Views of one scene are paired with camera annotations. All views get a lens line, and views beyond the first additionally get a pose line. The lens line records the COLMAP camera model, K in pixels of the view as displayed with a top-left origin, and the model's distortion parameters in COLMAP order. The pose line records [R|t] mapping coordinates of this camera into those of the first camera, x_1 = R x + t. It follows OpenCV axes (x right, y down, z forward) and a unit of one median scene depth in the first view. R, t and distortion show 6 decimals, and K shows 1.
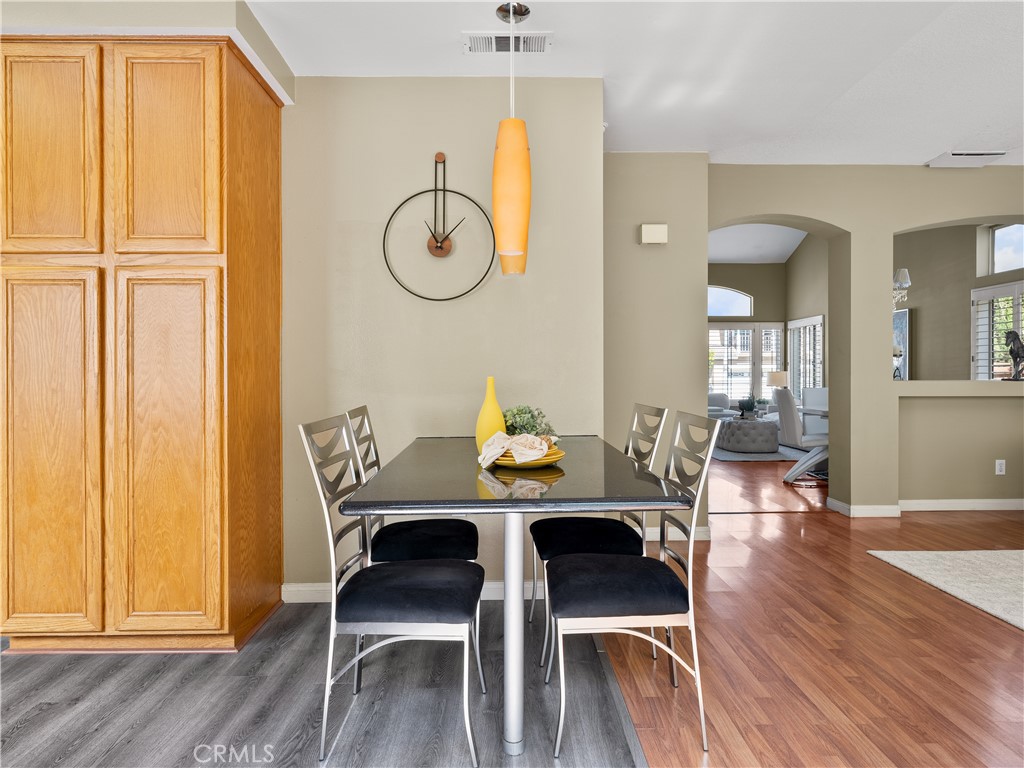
lens RADIAL K [[643.7, 0, 512.9], [0, 643.7, 382.1], [0, 0, 1]] dist [-0.000220, 0.002166]
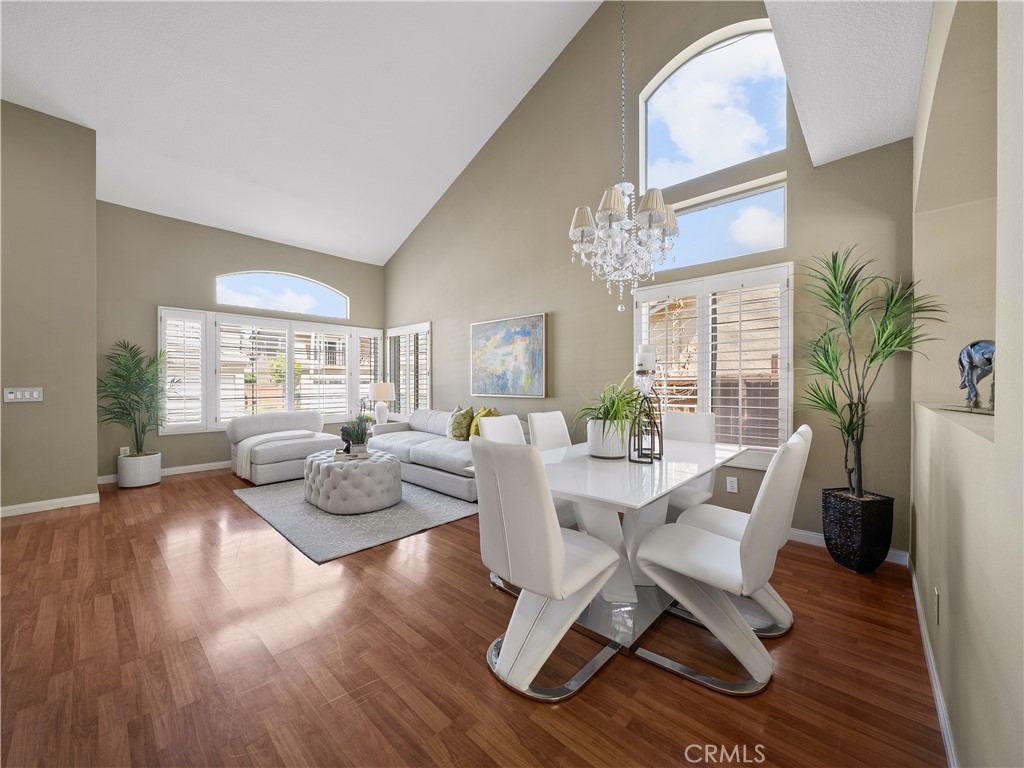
lens RADIAL K [[389.3, 0, 512.0], [0, 389.3, 384.0], [0, 0, 1]] dist [0.000672, 0.000296]
pose [[0.697171, -0.000480, 0.716905, 0.190544], [0.003393, 0.999991, -0.002630, -0.015528], [-0.716897, 0.004266, 0.697166, 0.611119]]
